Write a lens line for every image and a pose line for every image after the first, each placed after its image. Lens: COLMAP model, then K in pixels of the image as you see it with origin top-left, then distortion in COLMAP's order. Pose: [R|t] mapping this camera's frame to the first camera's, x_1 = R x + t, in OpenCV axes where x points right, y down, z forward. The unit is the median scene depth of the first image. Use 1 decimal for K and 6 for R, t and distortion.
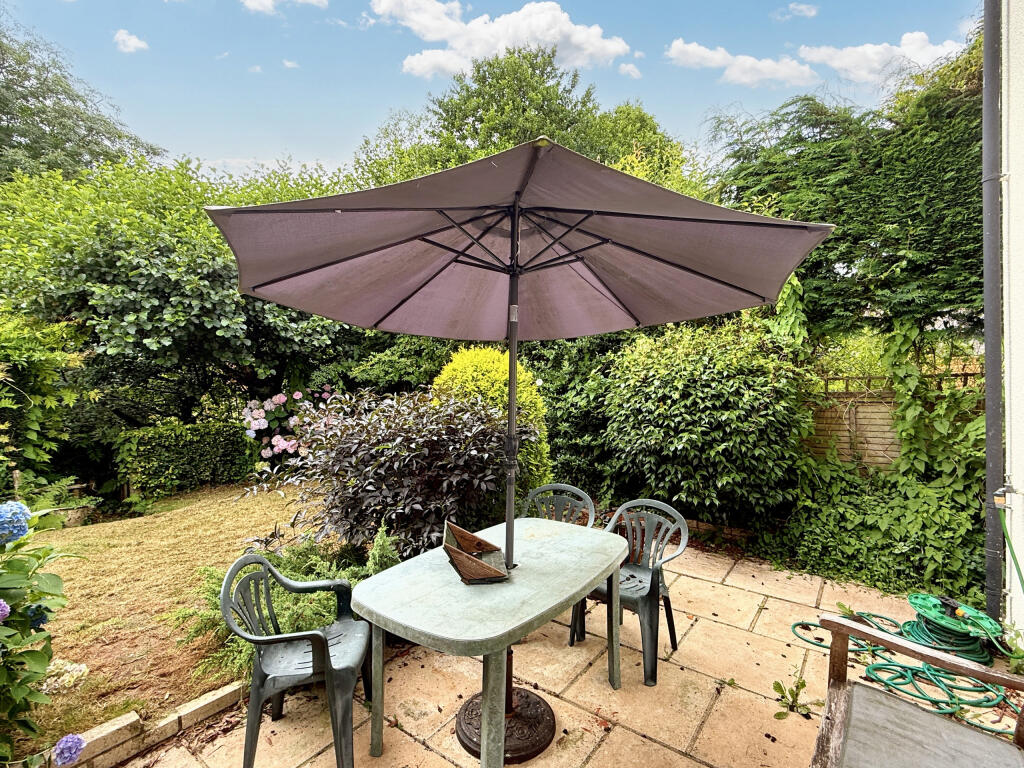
lens RADIAL K [[481.6, 0, 512.0], [0, 481.6, 384.0], [0, 0, 1]] dist [0.000613, -0.000255]
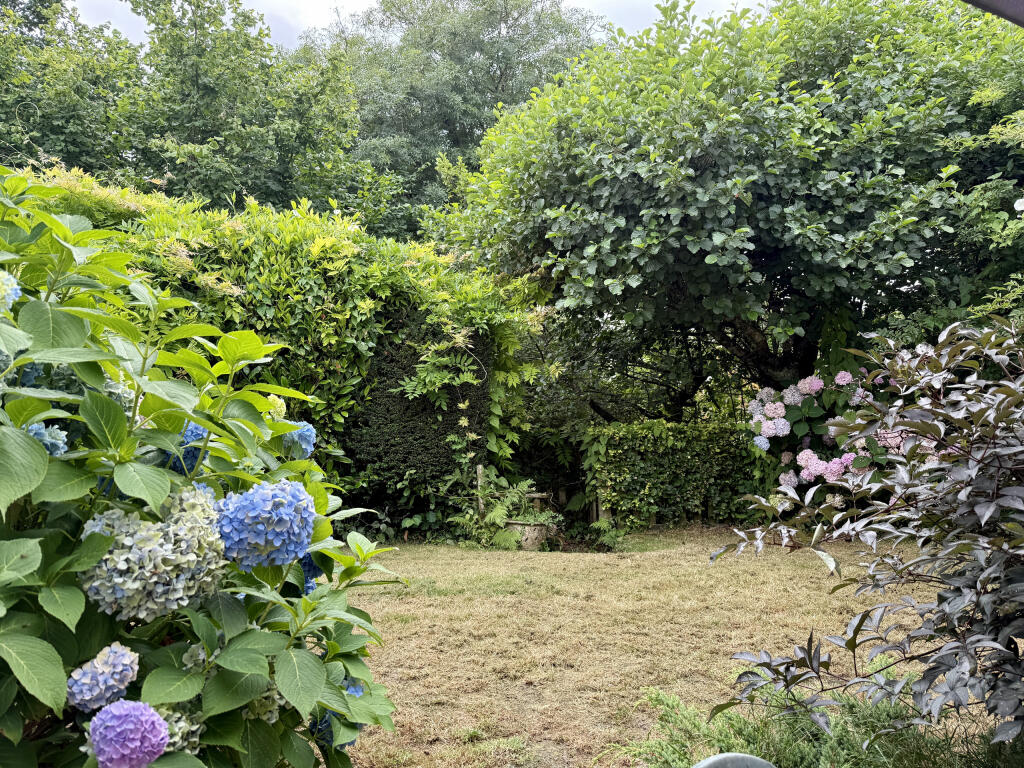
lens RADIAL K [[703.7, 0, 512.0], [0, 703.7, 384.0], [0, 0, 1]] dist [0.160969, -0.333150]
pose [[0.668179, -0.004086, -0.743990, -0.128442], [-0.006368, 0.999917, -0.011211, 0.055863], [0.743974, 0.012229, 0.668097, 0.251444]]
